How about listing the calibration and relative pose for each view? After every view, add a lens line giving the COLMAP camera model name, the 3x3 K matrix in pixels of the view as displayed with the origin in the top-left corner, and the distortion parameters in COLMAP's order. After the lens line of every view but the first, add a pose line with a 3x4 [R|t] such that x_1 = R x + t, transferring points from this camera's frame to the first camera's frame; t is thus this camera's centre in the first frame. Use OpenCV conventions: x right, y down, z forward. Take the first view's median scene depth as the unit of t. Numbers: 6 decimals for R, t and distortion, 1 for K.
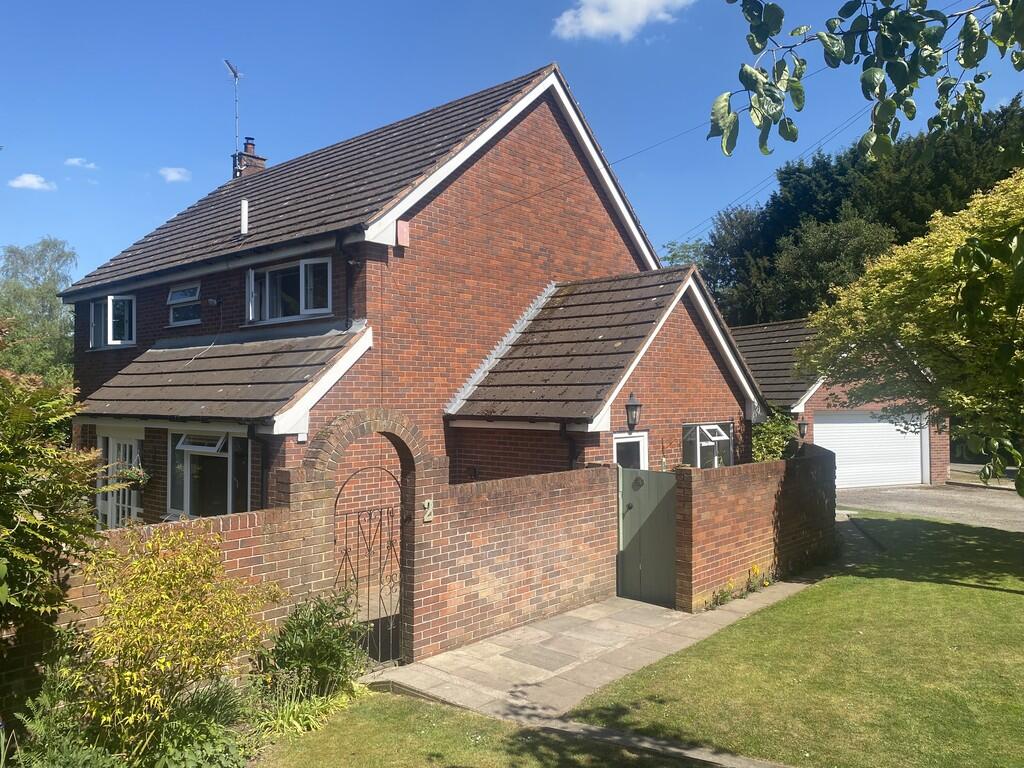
lens RADIAL K [[771.1, 0, 504.7], [0, 771.1, 376.2], [0, 0, 1]] dist [0.026235, 0.028734]
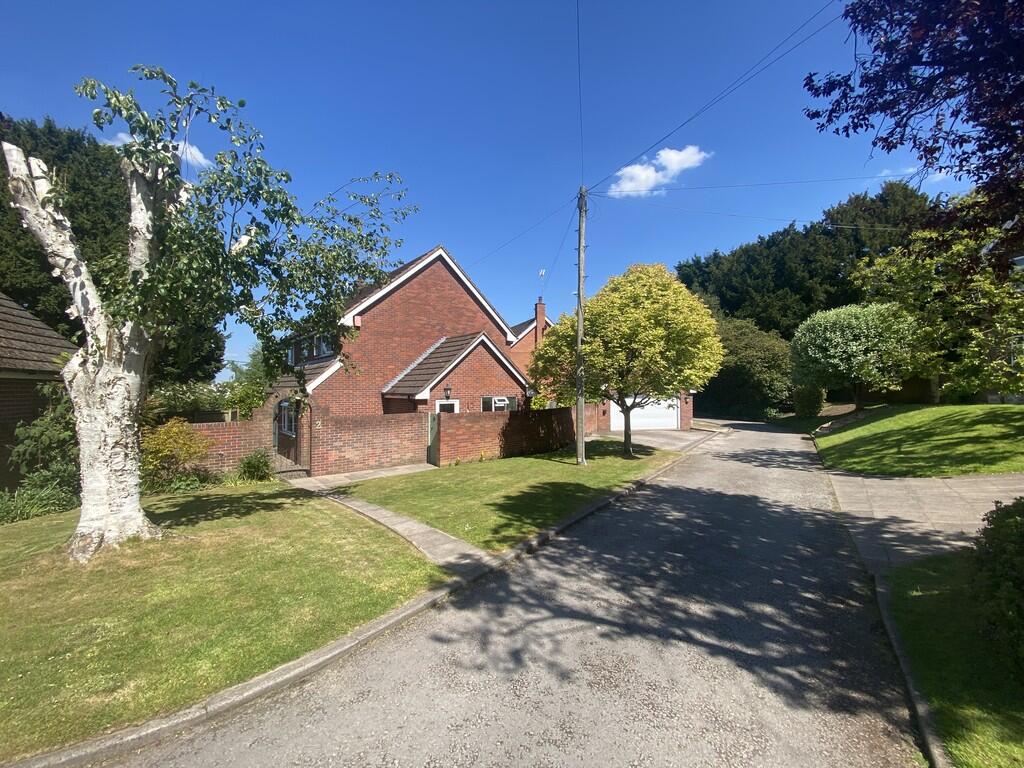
lens RADIAL K [[409.1, 0, 515.8], [0, 409.1, 390.8], [0, 0, 1]] dist [0.010482, -0.004299]
pose [[0.989306, -0.000701, -0.145854, 0.565509], [0.005953, 0.999349, 0.035574, -0.000980], [0.145734, -0.036062, 0.988666, -0.259439]]
